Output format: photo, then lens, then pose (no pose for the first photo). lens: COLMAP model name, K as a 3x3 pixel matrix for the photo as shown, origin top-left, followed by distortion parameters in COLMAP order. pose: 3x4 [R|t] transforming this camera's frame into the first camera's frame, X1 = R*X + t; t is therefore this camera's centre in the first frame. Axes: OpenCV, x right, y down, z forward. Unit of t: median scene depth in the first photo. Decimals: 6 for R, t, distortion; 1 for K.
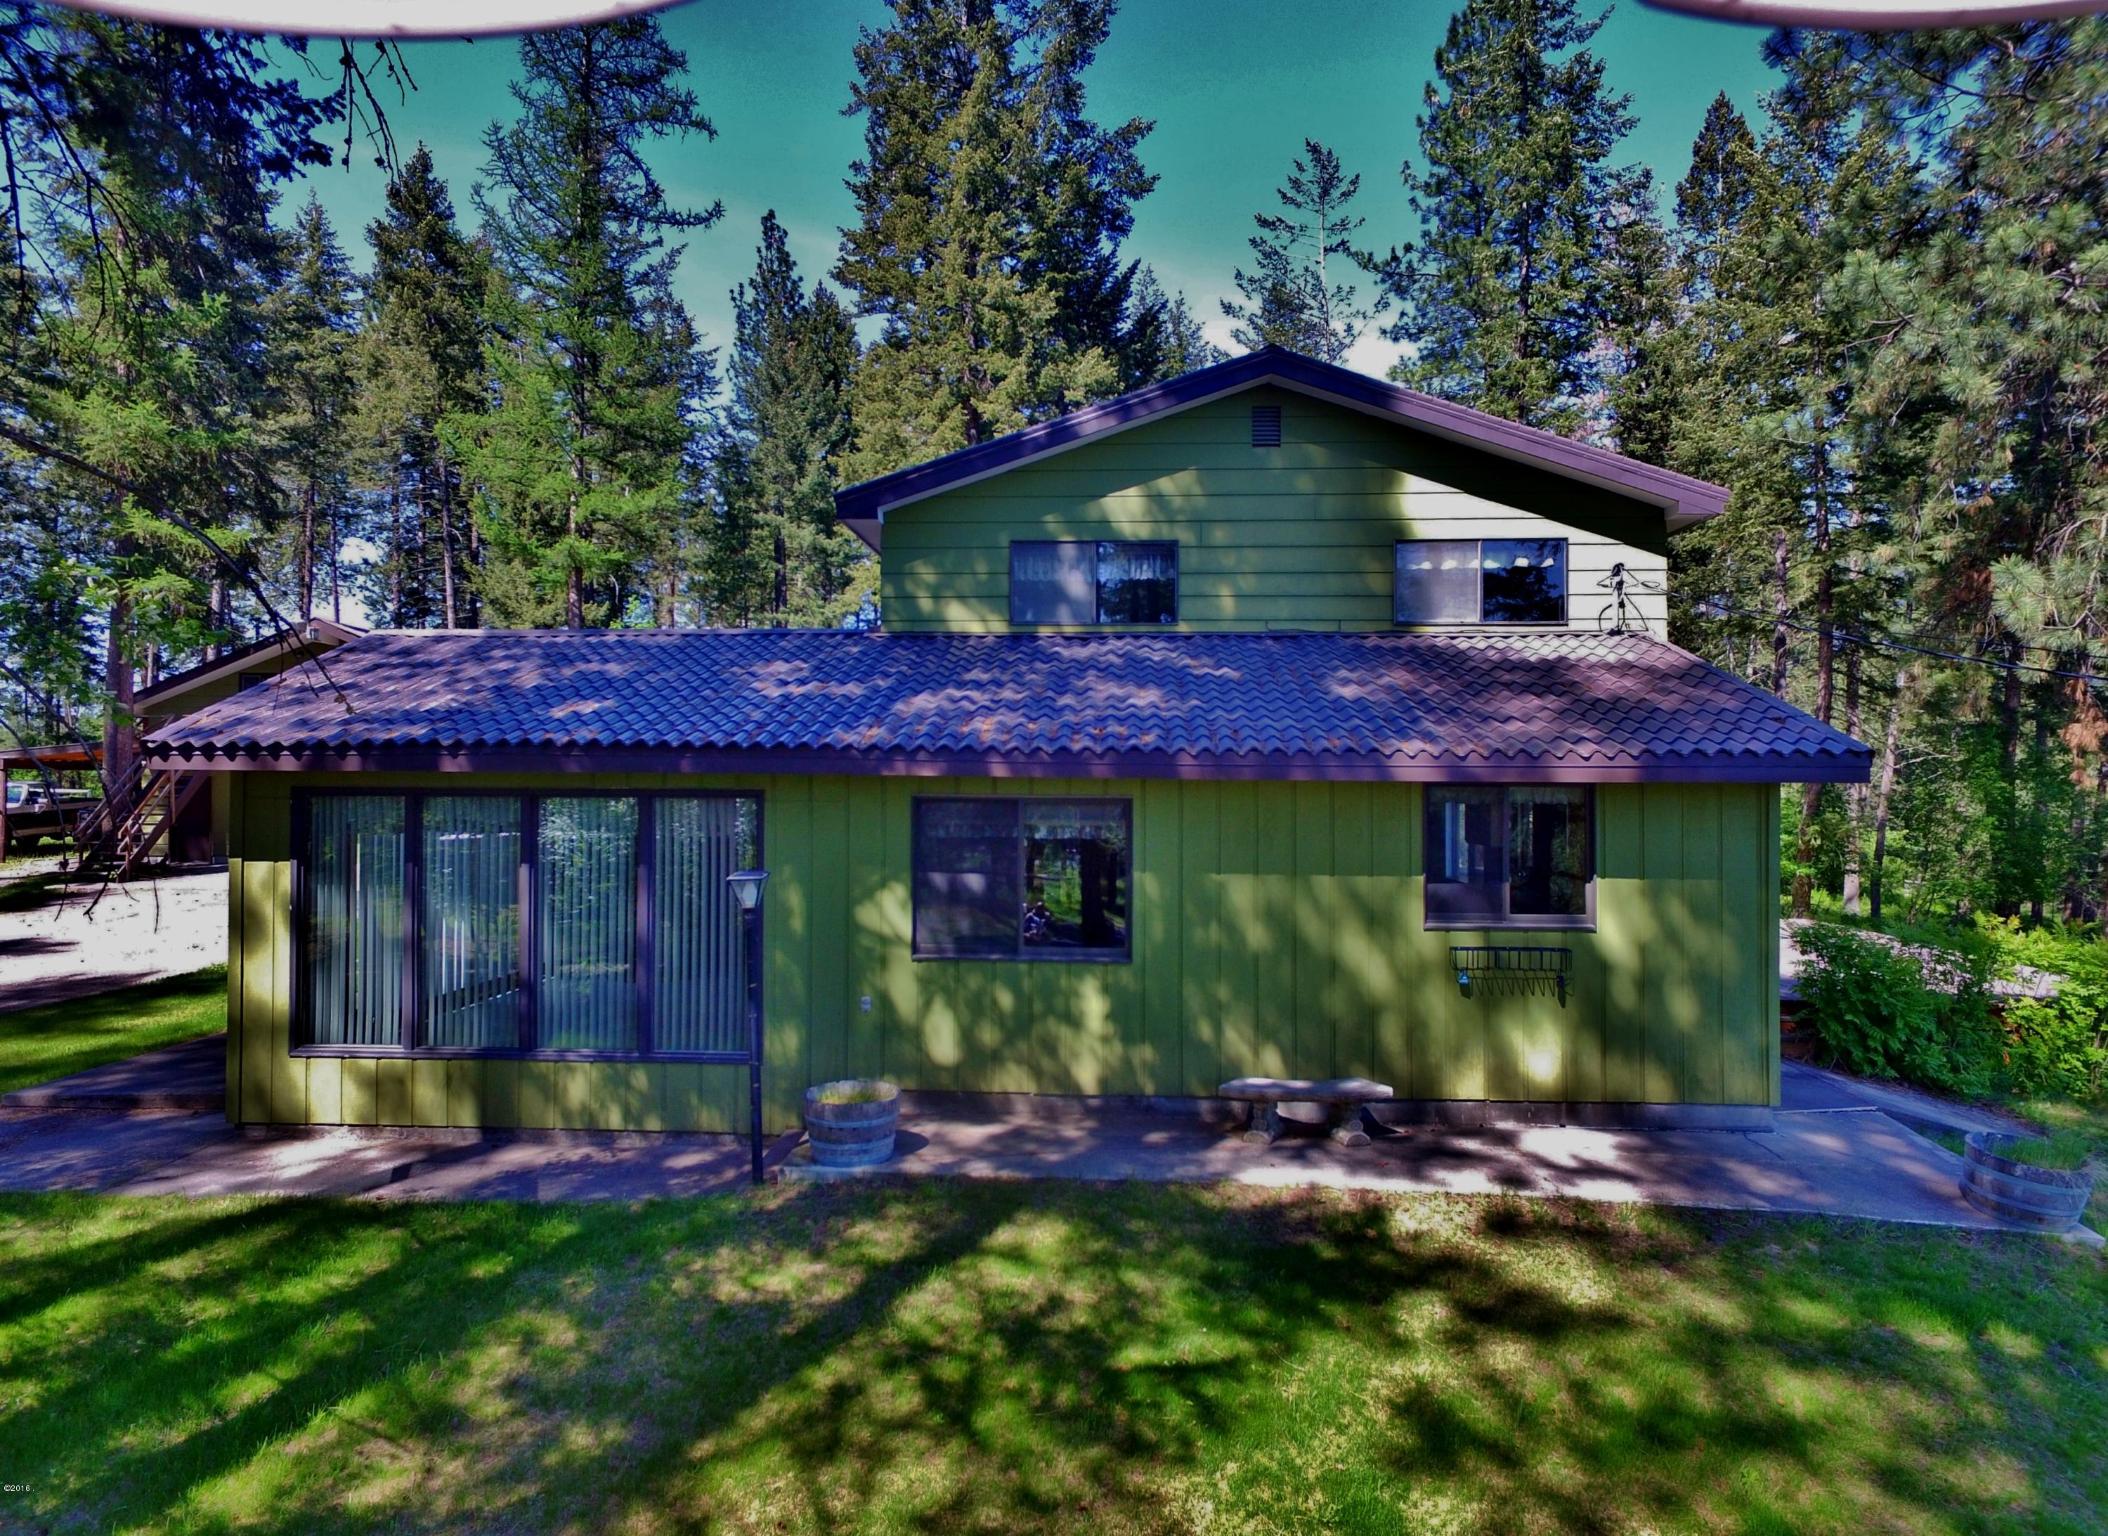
lens RADIAL K [[1284.1, 0, 1054.0], [0, 1284.1, 768.0], [0, 0, 1]] dist [-0.003357, 0.000914]
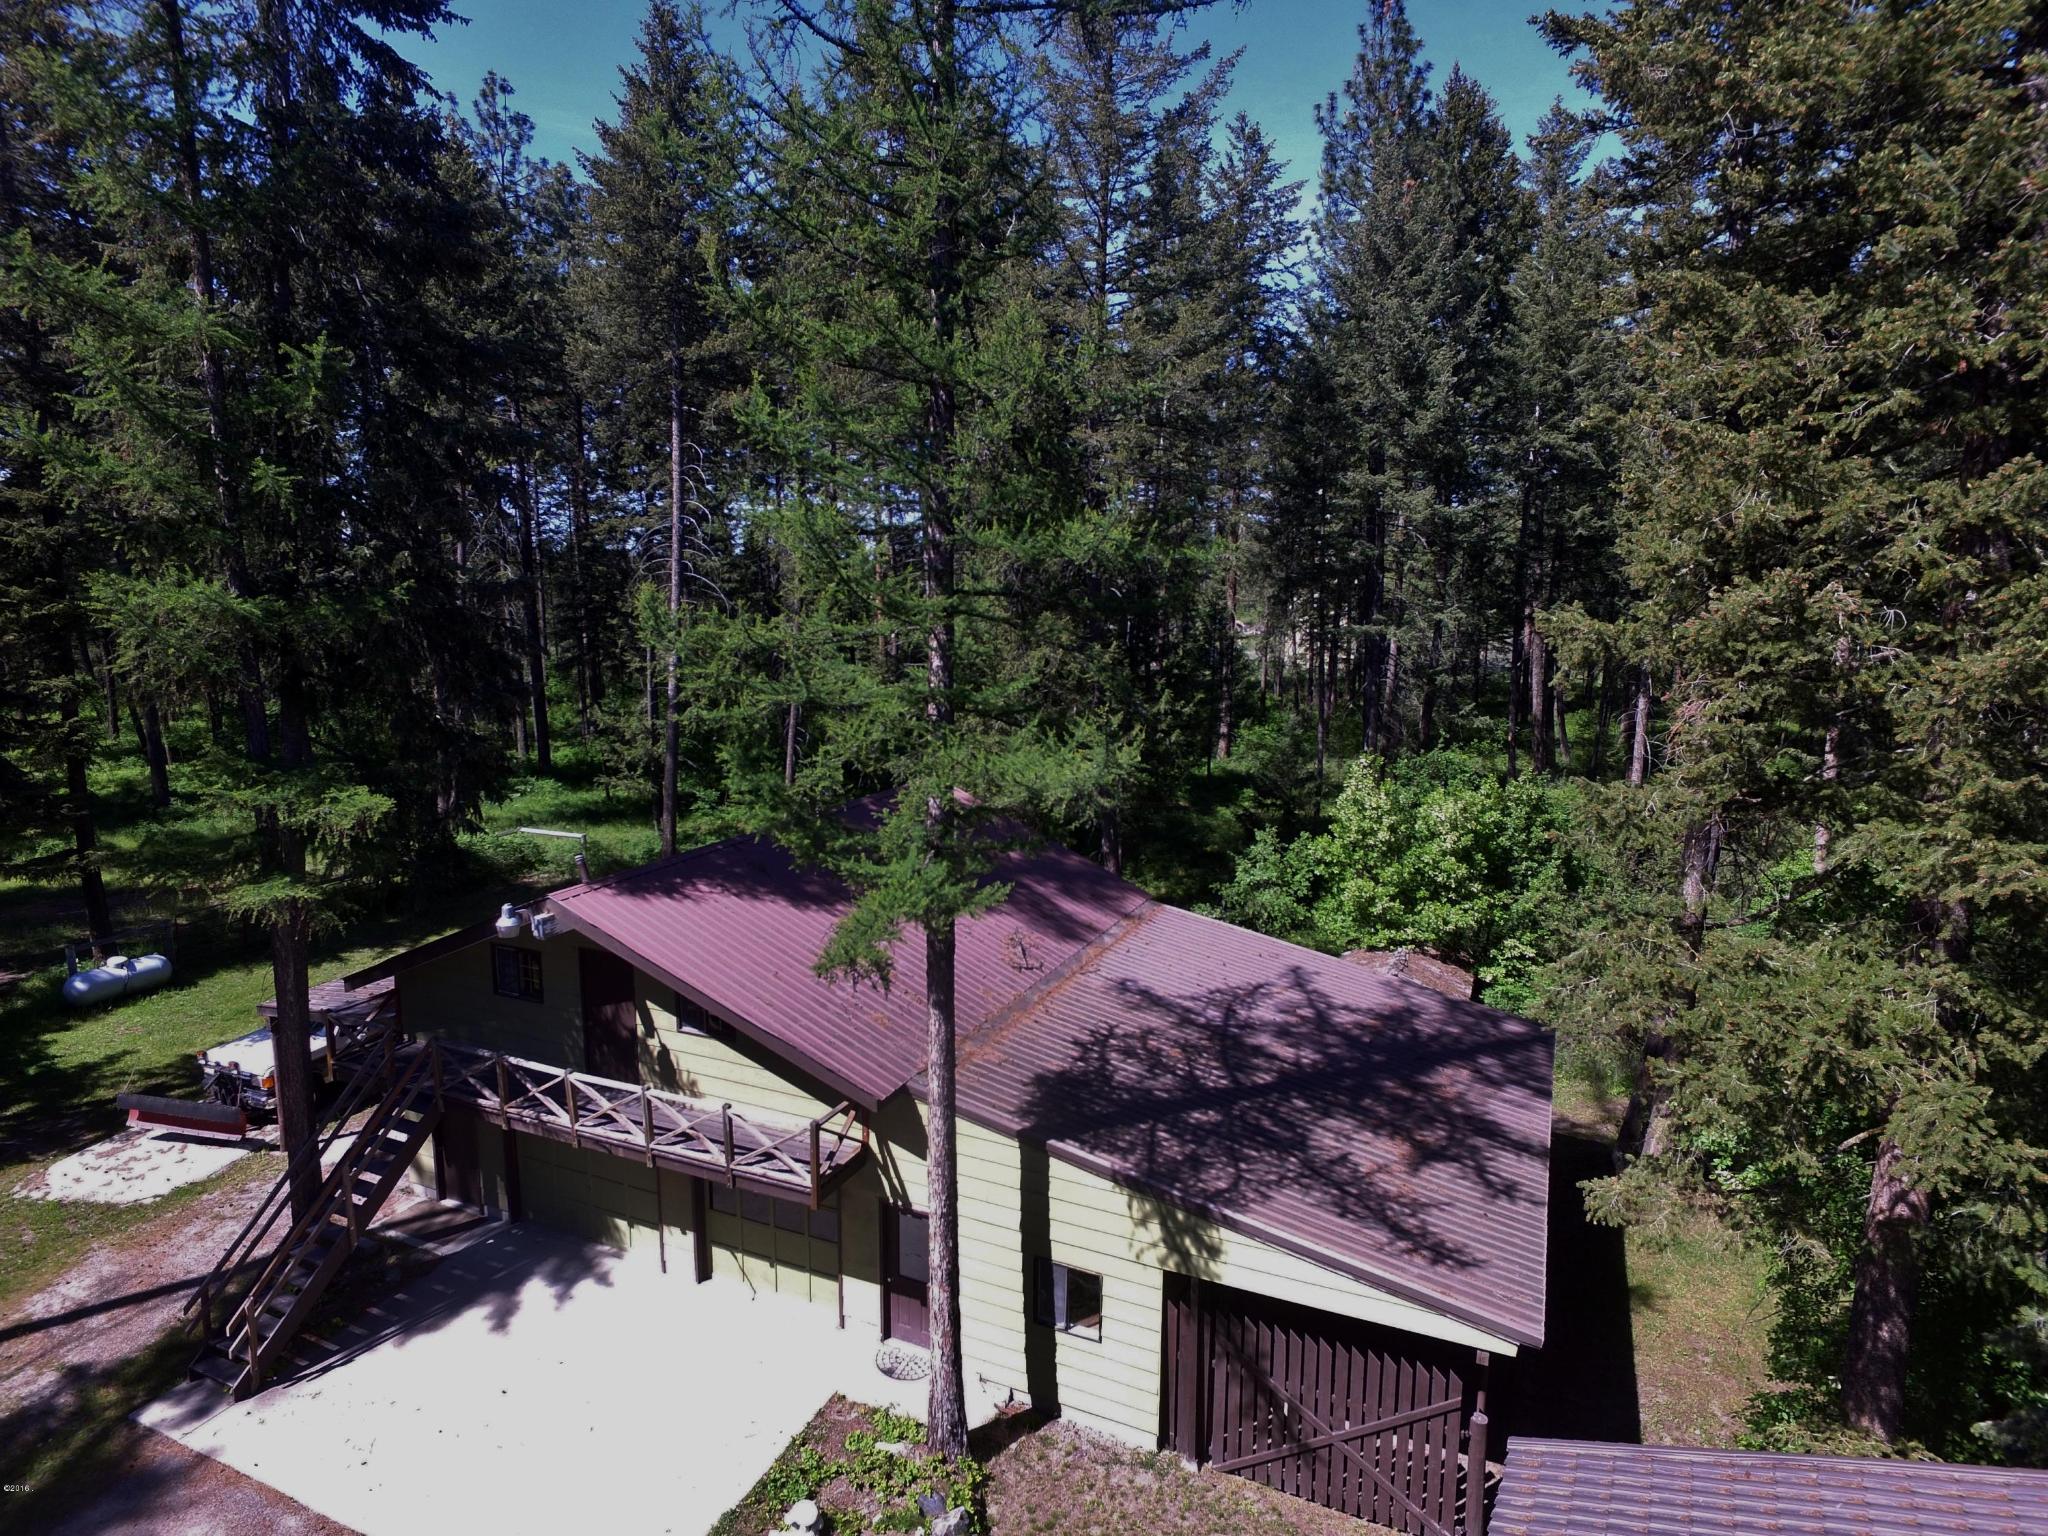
lens RADIAL K [[1184.3, 0, 1024.0], [0, 1184.3, 768.0], [0, 0, 1]] dist [-0.004185, -0.001373]
pose [[0.883921, 0.071281, -0.462172, -0.090608], [0.010707, 0.984970, 0.172391, -0.163477], [0.467514, -0.157329, 0.869873, 0.395797]]
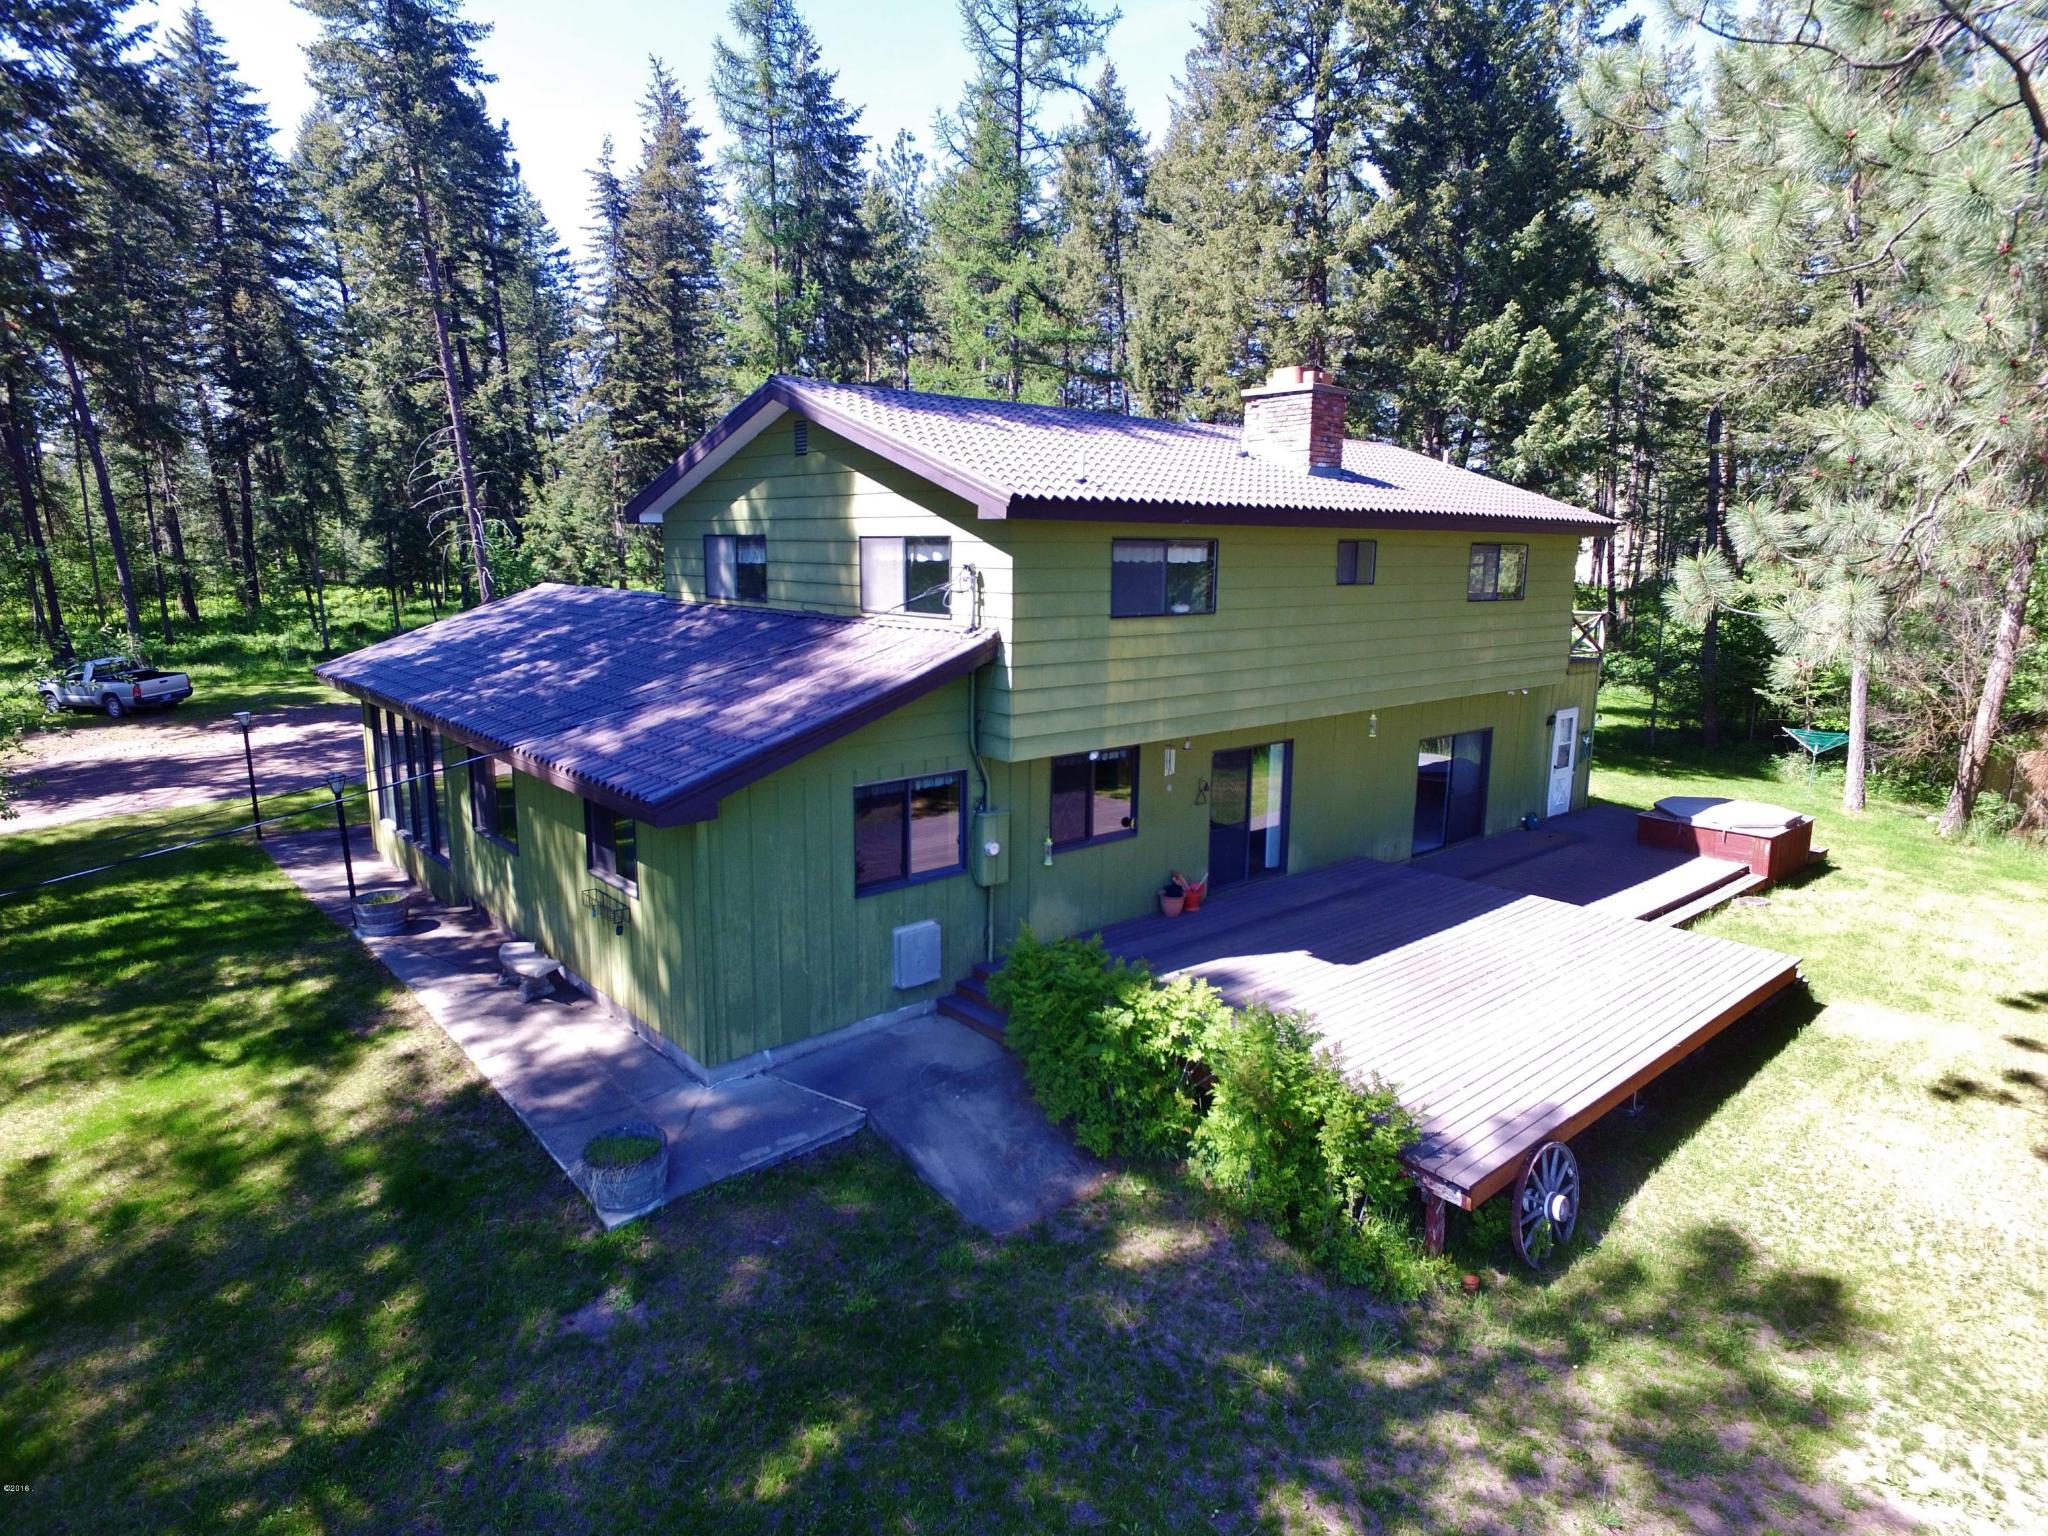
lens RADIAL K [[1184.3, 0, 1024.0], [0, 1184.3, 768.0], [0, 0, 1]] dist [-0.004185, -0.001373]
pose [[0.692643, 0.133020, -0.708909, 0.323321], [0.006079, 0.981736, 0.190153, -0.049092], [0.721255, -0.136017, 0.679183, 0.099290]]
